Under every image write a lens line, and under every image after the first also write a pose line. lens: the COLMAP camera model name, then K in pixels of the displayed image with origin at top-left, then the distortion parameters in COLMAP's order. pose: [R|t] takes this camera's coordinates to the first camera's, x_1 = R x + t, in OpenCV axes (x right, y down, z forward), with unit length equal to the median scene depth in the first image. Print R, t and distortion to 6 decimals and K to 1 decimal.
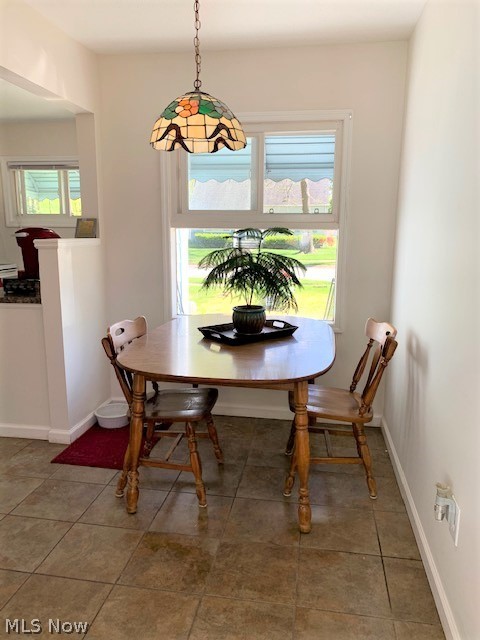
lens RADIAL K [[485.6, 0, 237.0], [0, 485.6, 333.8], [0, 0, 1]] dist [0.028871, -0.042370]
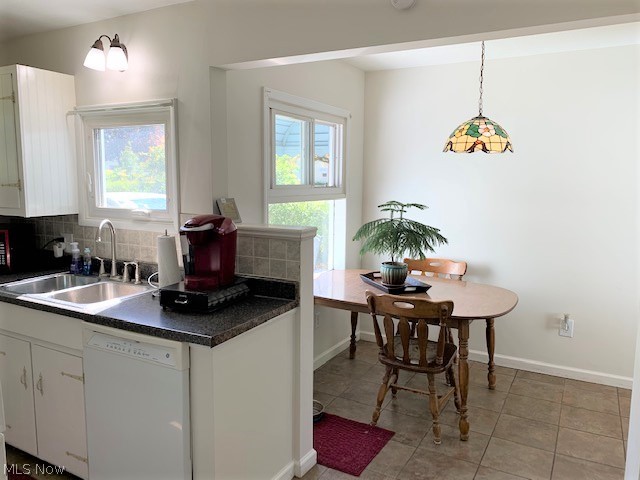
lens RADIAL K [[485.6, 0, 324.1], [0, 485.6, 239.5], [0, 0, 1]] dist [0.028871, -0.042370]
pose [[0.330515, -0.131816, 0.934550, -1.141265], [0.171812, 0.982057, 0.077753, -0.234473], [-0.928030, 0.134869, 0.347232, 0.664386]]
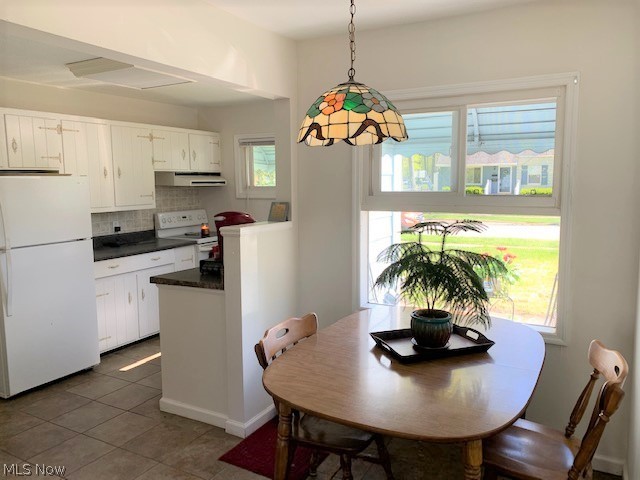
lens RADIAL K [[485.6, 0, 319.1], [0, 485.6, 240.9], [0, 0, 1]] dist [0.028871, -0.042370]
pose [[0.941364, 0.022781, -0.336622, 0.115352], [-0.052480, 0.995461, -0.079391, -0.096894], [0.333286, 0.092402, 0.938287, 0.128822]]
